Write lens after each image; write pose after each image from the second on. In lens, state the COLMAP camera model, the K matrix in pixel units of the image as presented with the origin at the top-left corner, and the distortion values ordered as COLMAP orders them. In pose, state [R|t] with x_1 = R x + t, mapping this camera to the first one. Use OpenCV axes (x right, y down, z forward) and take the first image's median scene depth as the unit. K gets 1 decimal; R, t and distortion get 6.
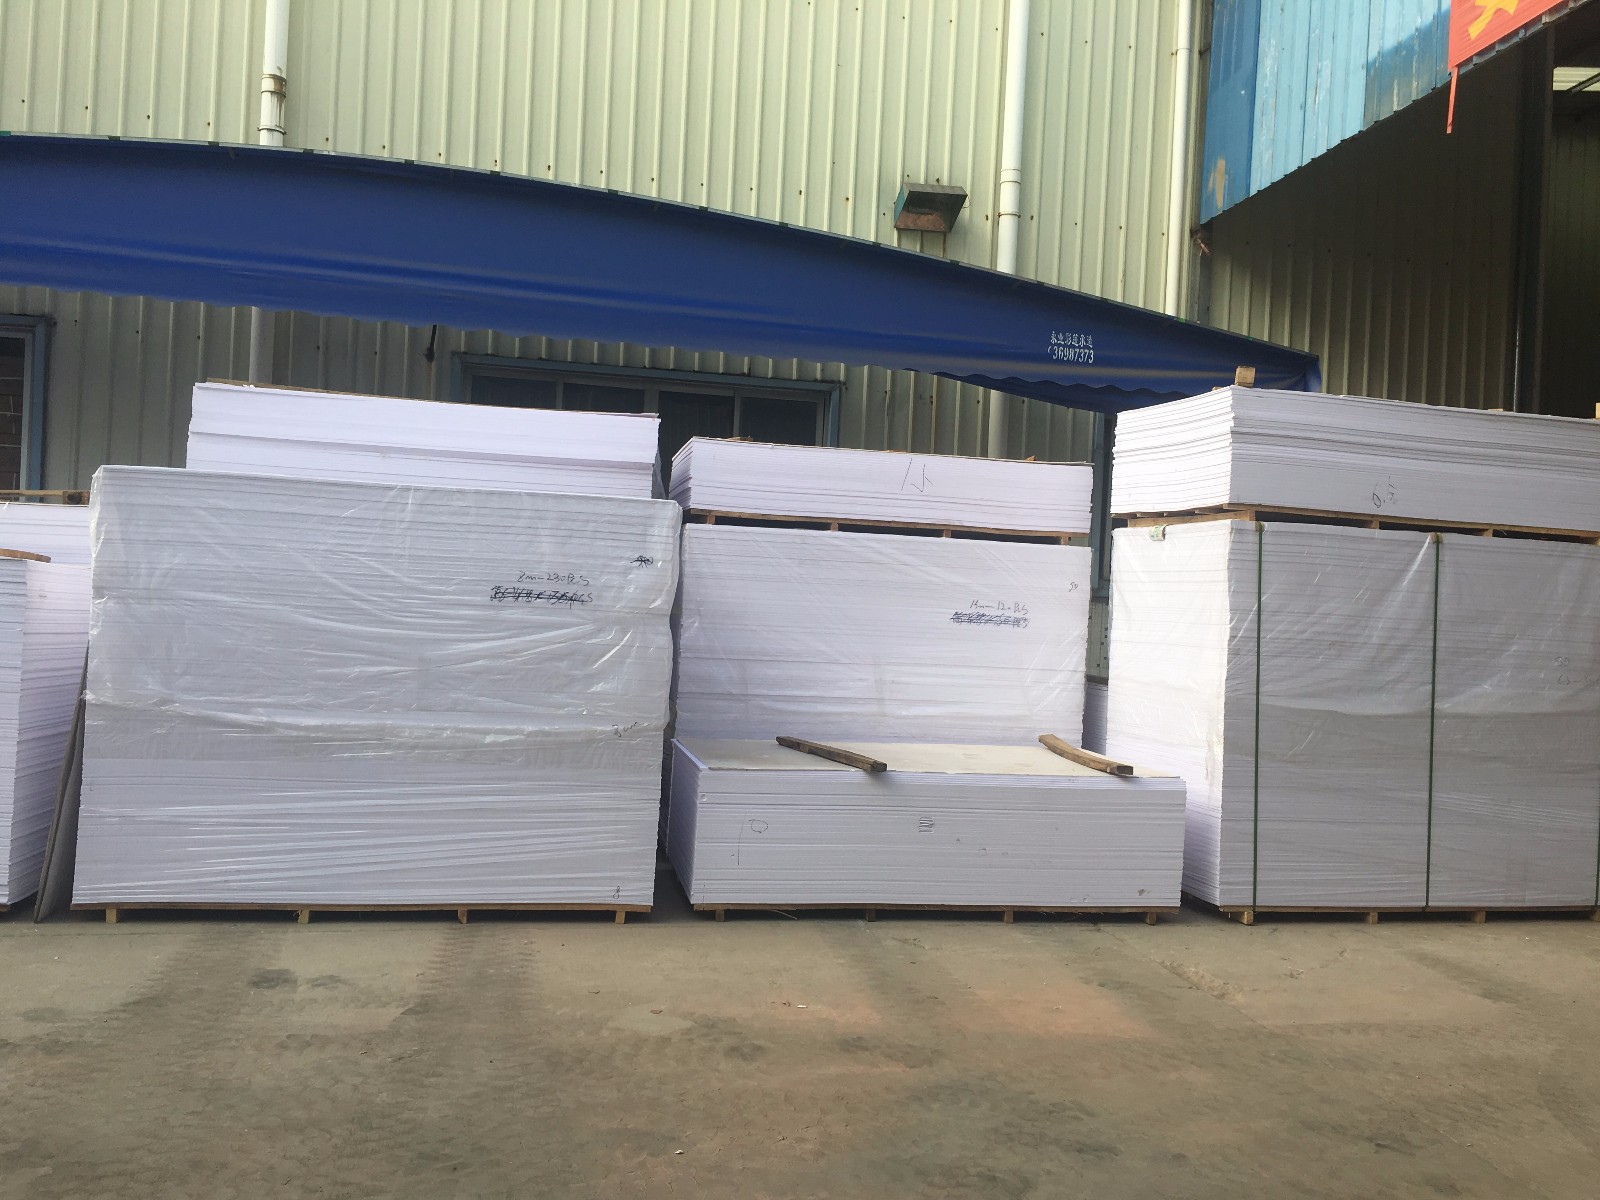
lens RADIAL K [[1371.2, 0, 796.4], [0, 1371.2, 596.3], [0, 0, 1]] dist [0.058156, -0.085867]
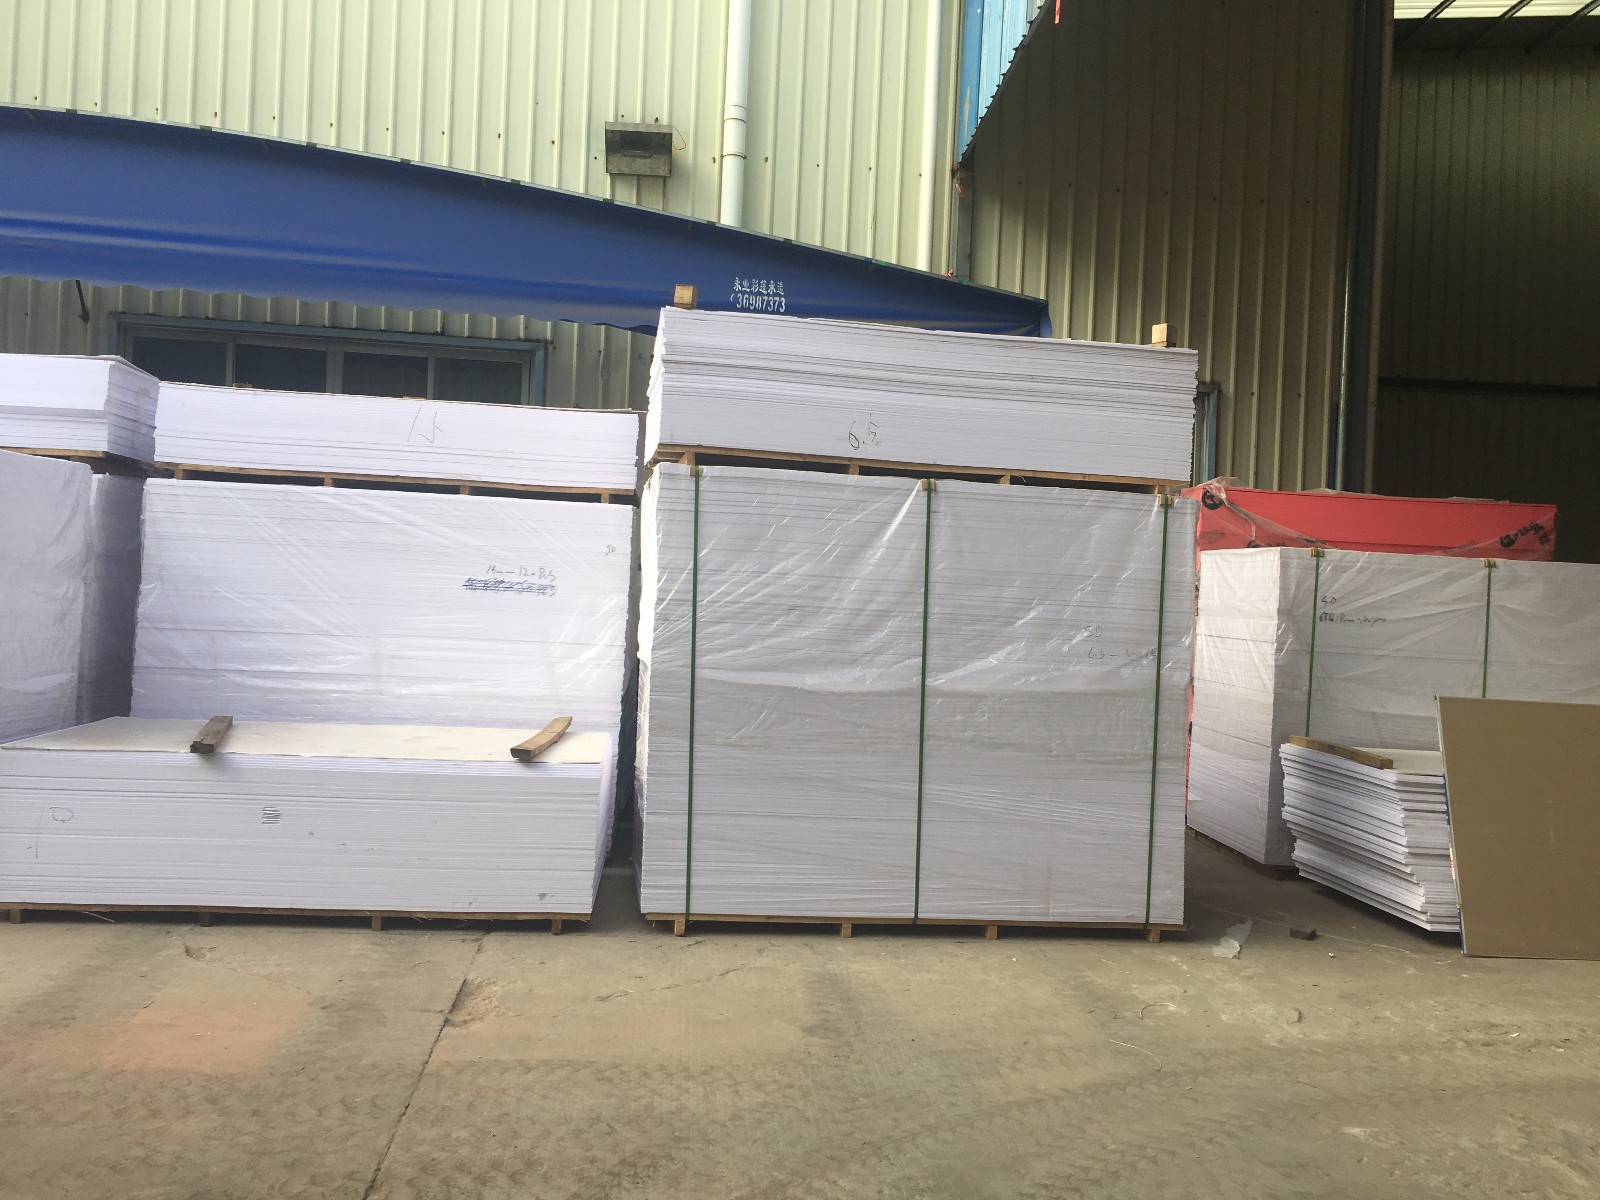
lens RADIAL K [[1371.2, 0, 791.0], [0, 1371.2, 594.2], [0, 0, 1]] dist [0.058156, -0.085867]
pose [[0.995872, -0.000613, -0.090762, 0.459744], [0.000453, 0.999998, -0.001775, 0.026795], [0.090763, 0.001727, 0.995871, 0.152460]]
